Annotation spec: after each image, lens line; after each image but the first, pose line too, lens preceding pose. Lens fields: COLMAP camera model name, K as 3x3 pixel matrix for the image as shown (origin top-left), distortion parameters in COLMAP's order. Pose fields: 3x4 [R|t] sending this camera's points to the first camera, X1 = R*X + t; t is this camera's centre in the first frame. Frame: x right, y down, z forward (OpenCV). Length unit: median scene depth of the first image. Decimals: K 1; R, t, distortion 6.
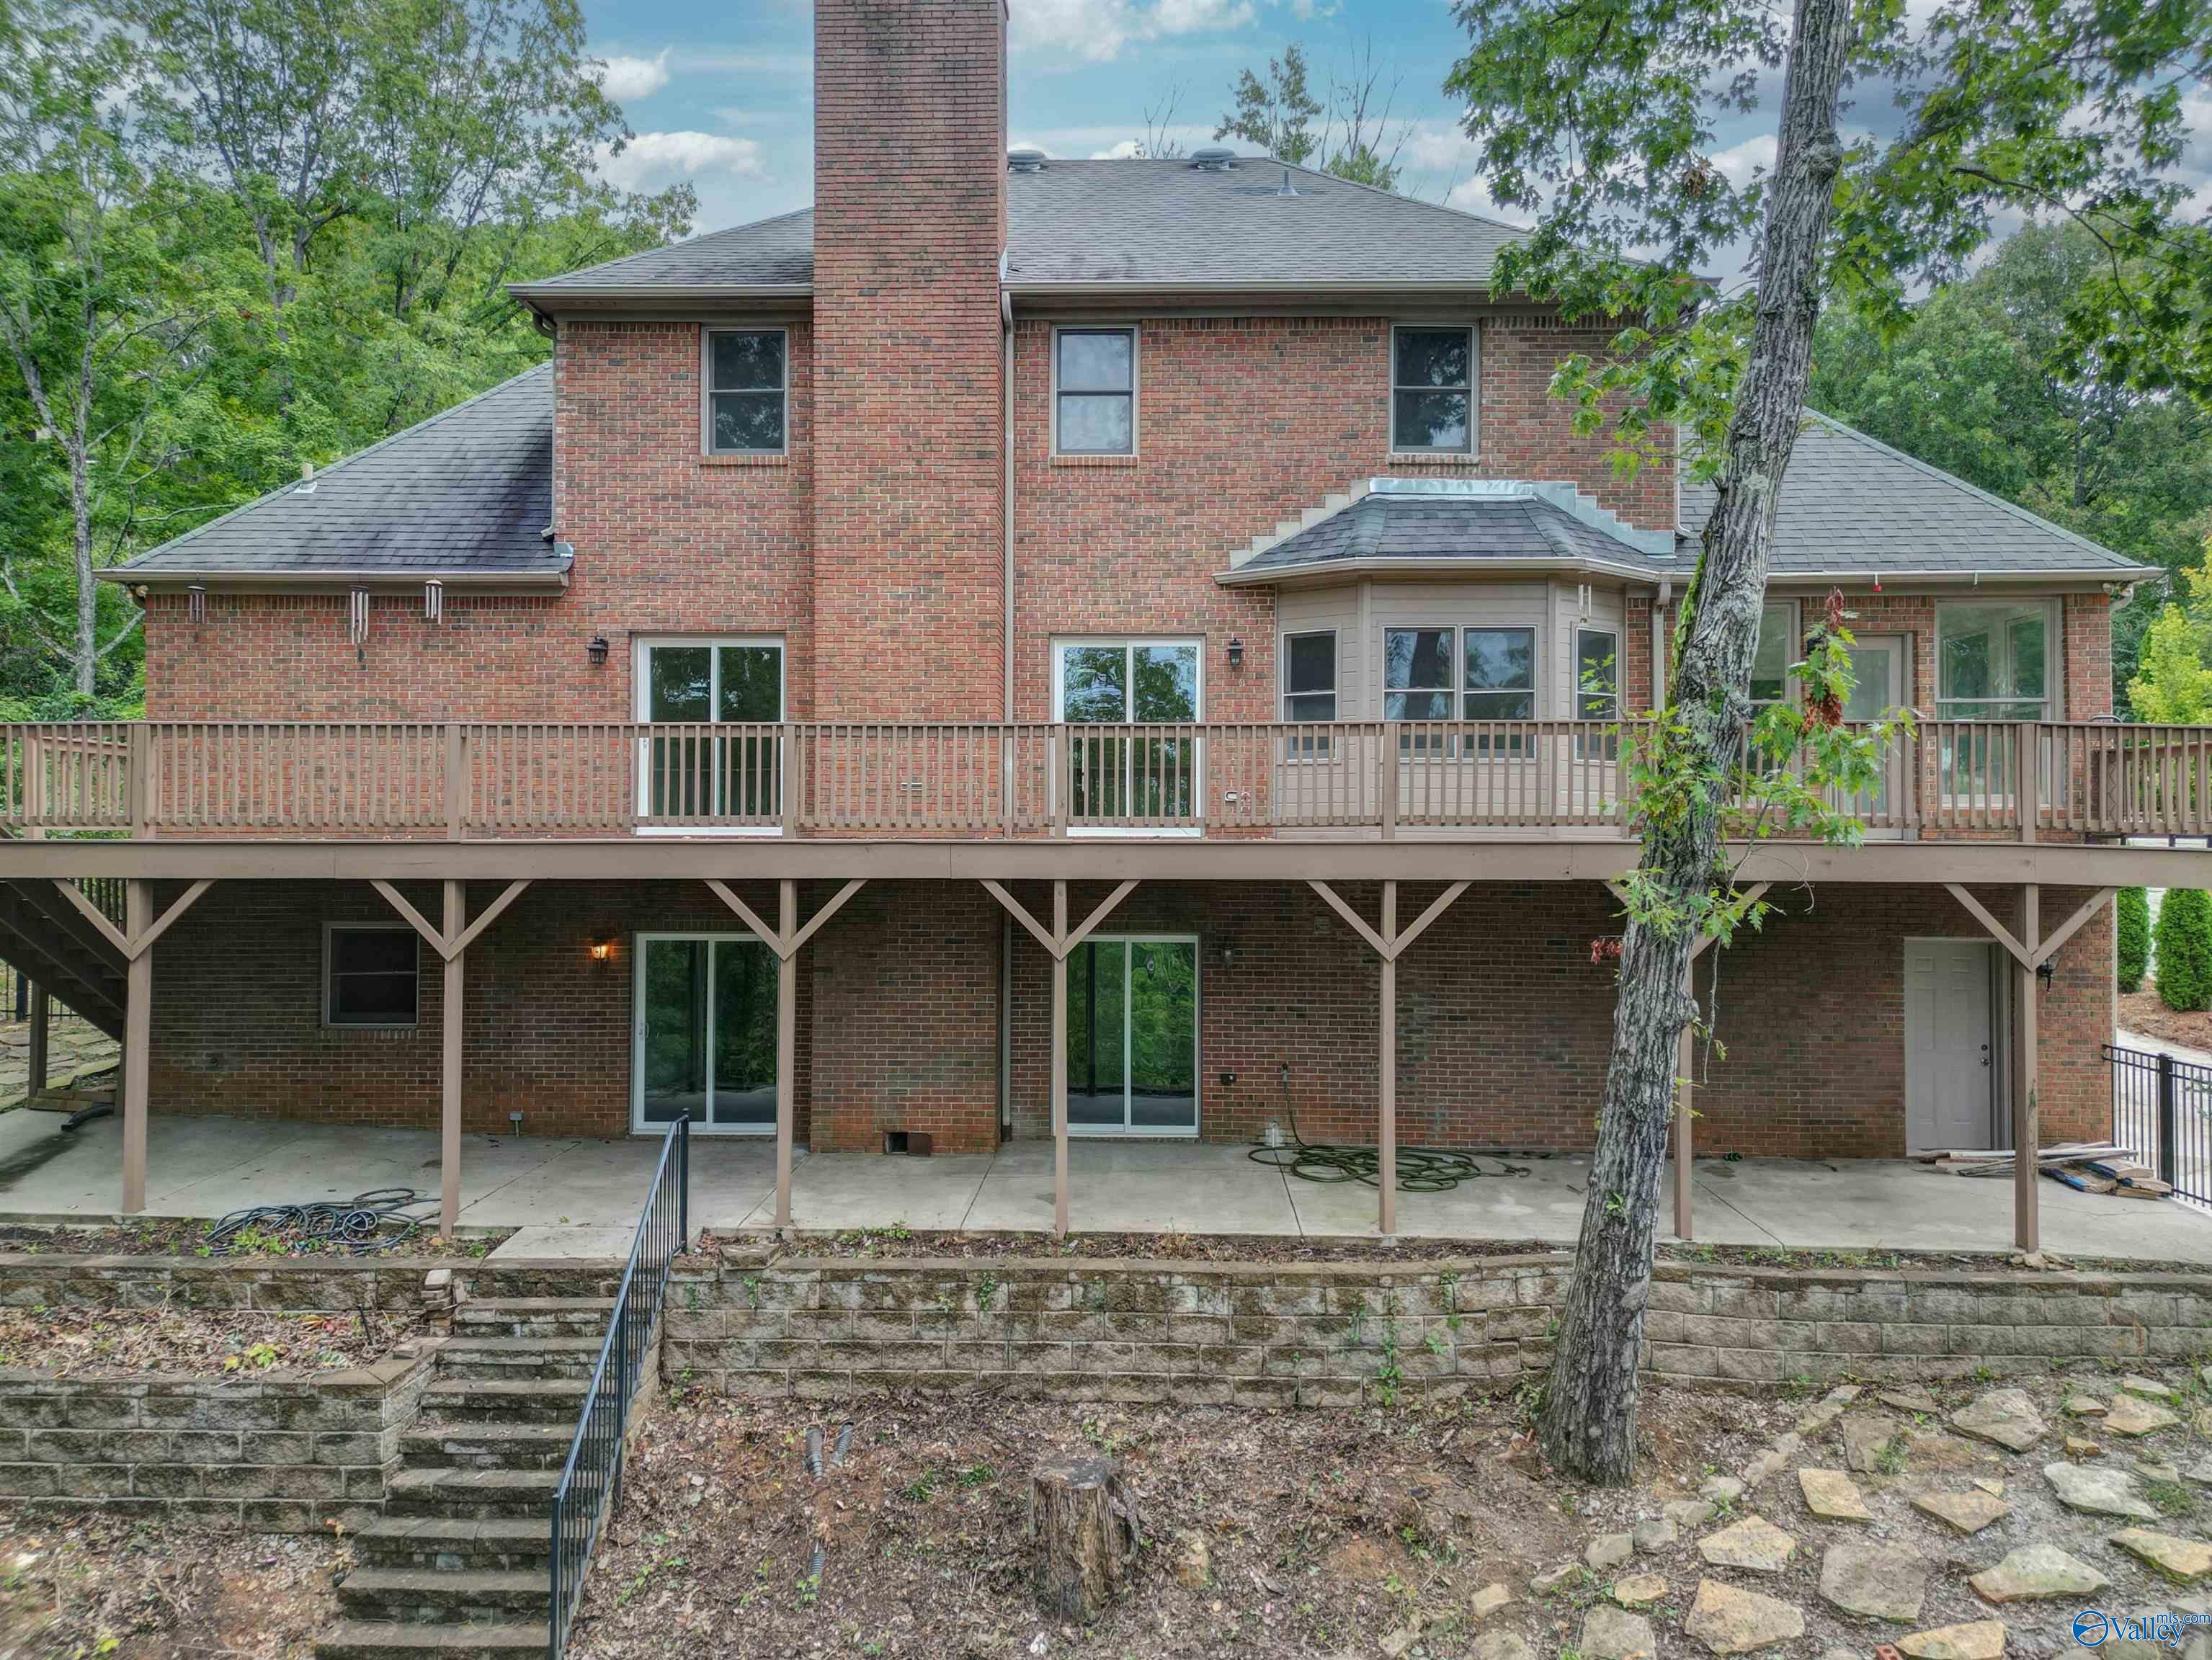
lens RADIAL K [[1575.6, 0, 1111.2], [0, 1575.6, 848.2], [0, 0, 1]] dist [0.076962, -0.084425]
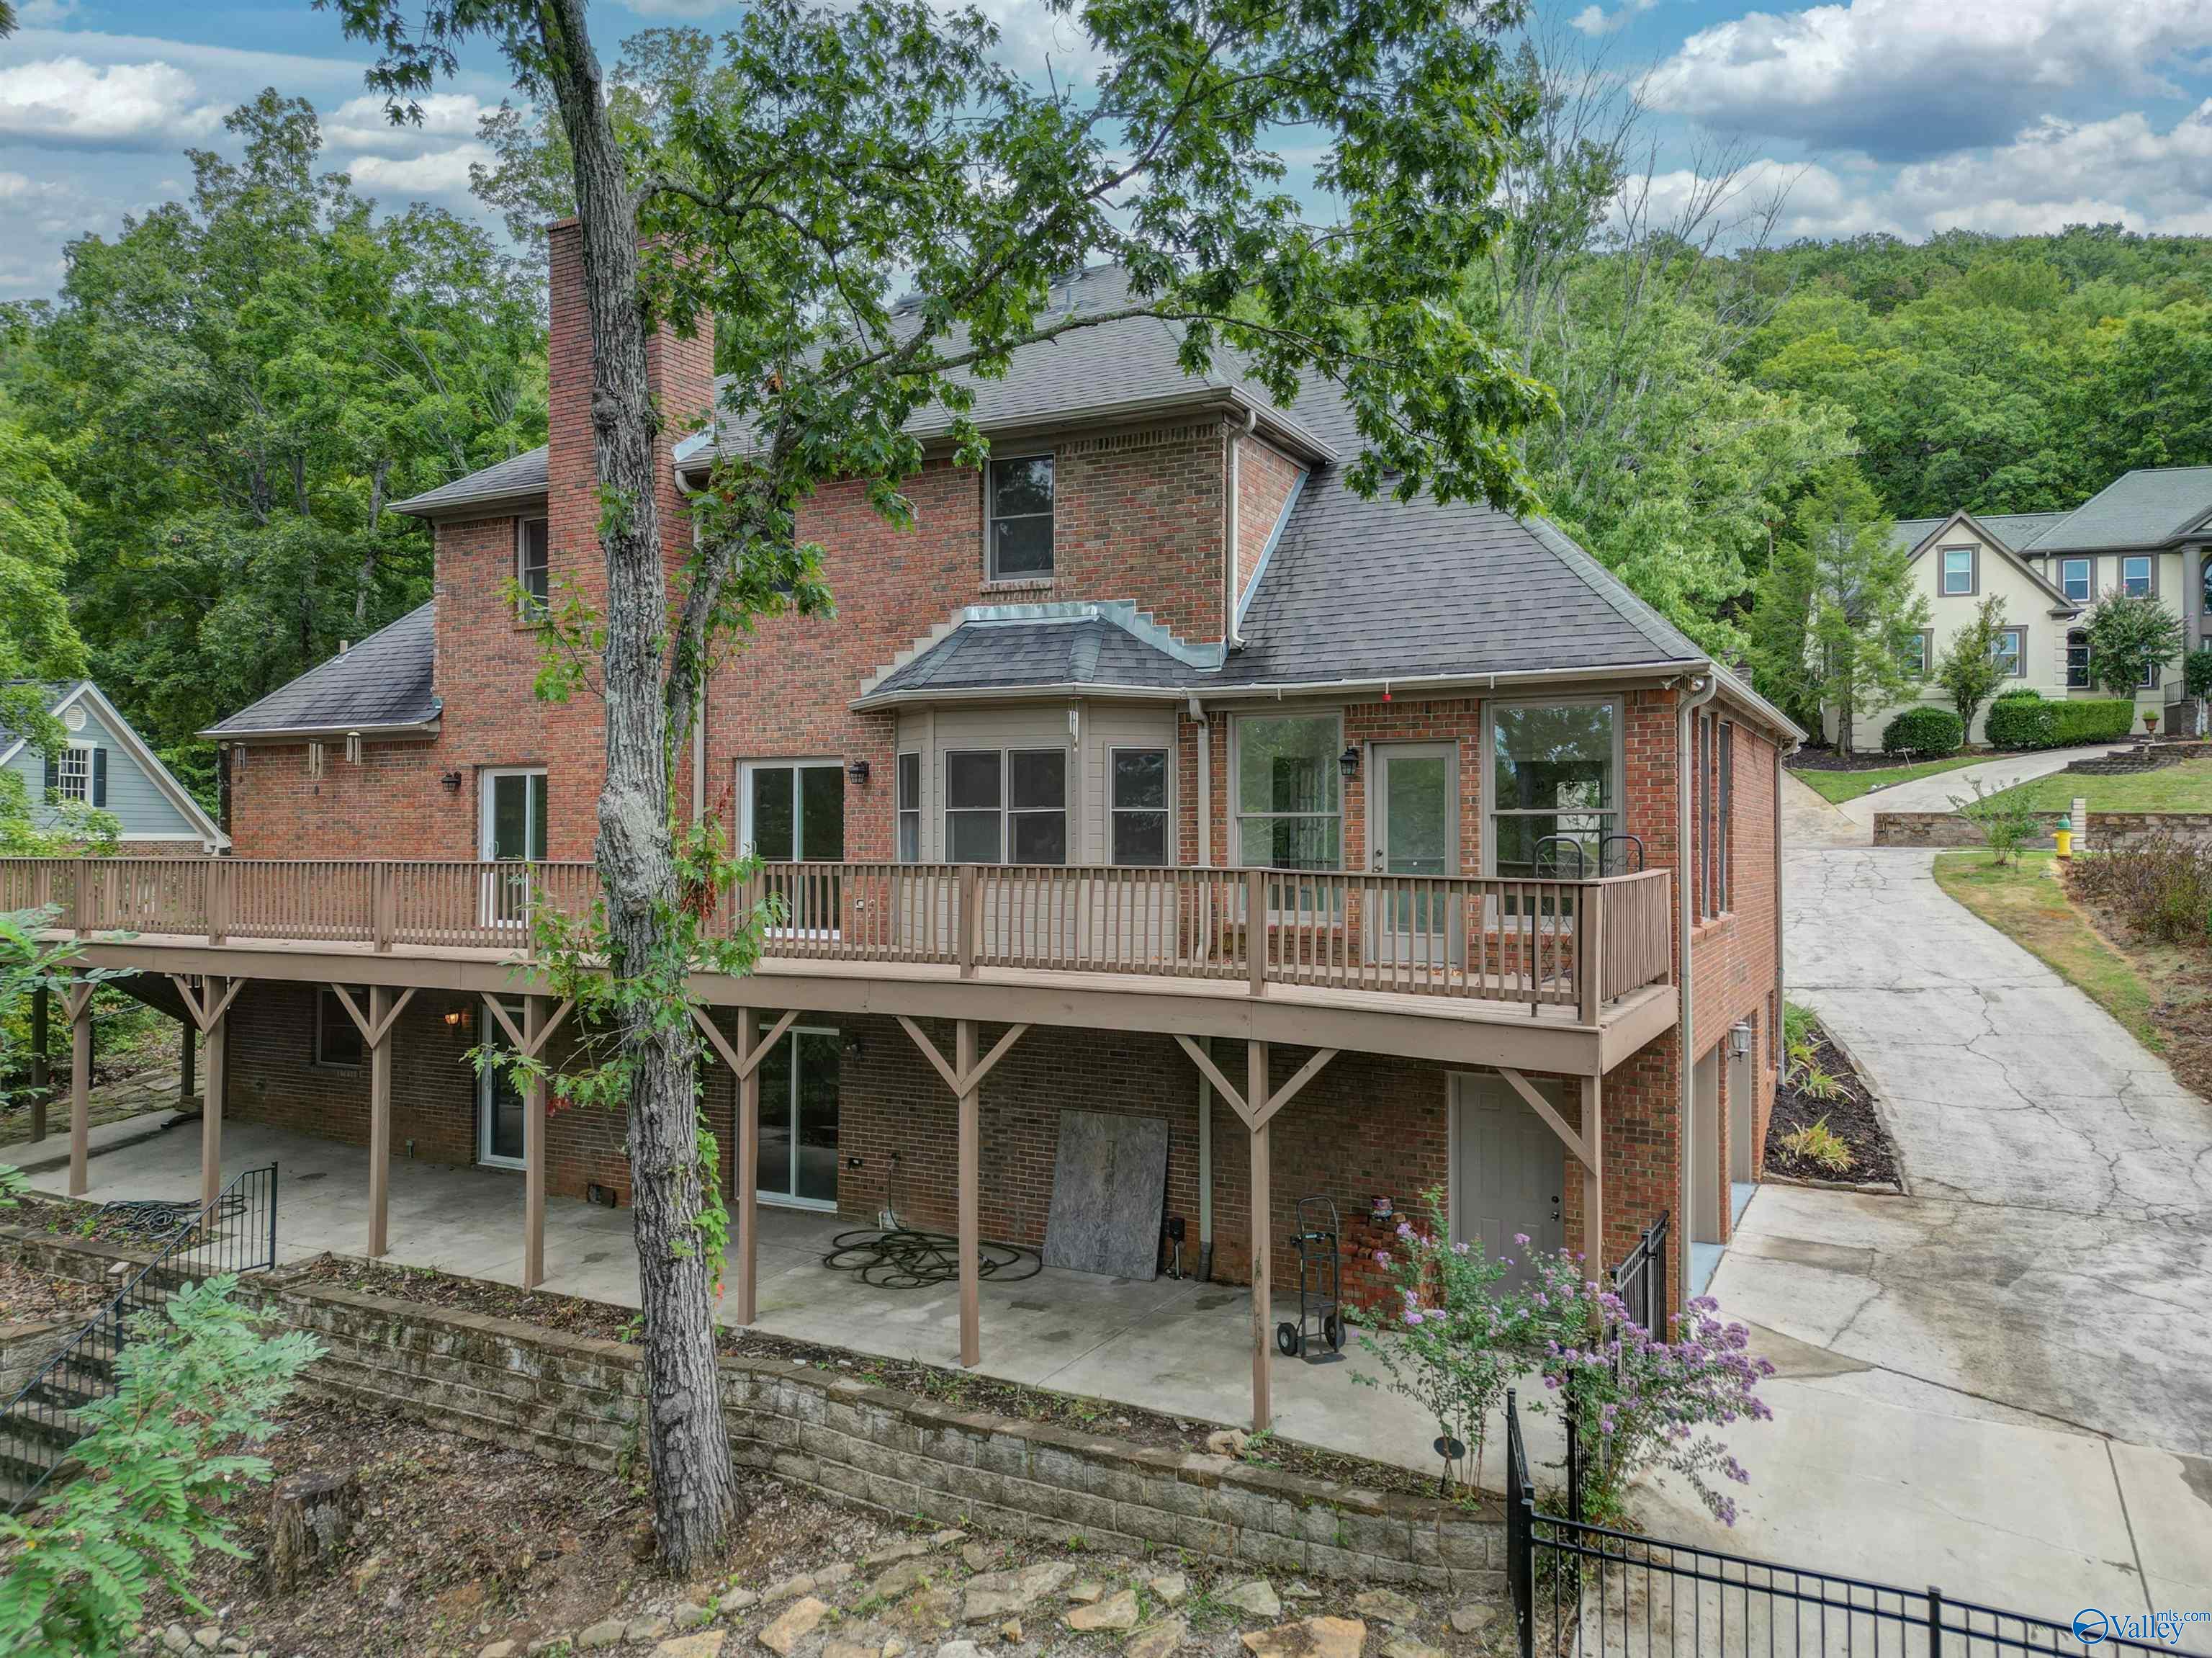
lens RADIAL K [[1591.5, 0, 1106.0], [0, 1591.5, 829.0], [0, 0, 1]] dist [0.027555, -0.001169]
pose [[0.895502, -0.004607, -0.445033, 0.983163], [0.001407, 0.999971, -0.007522, -0.104222], [0.445054, 0.006110, 0.895483, 0.117222]]
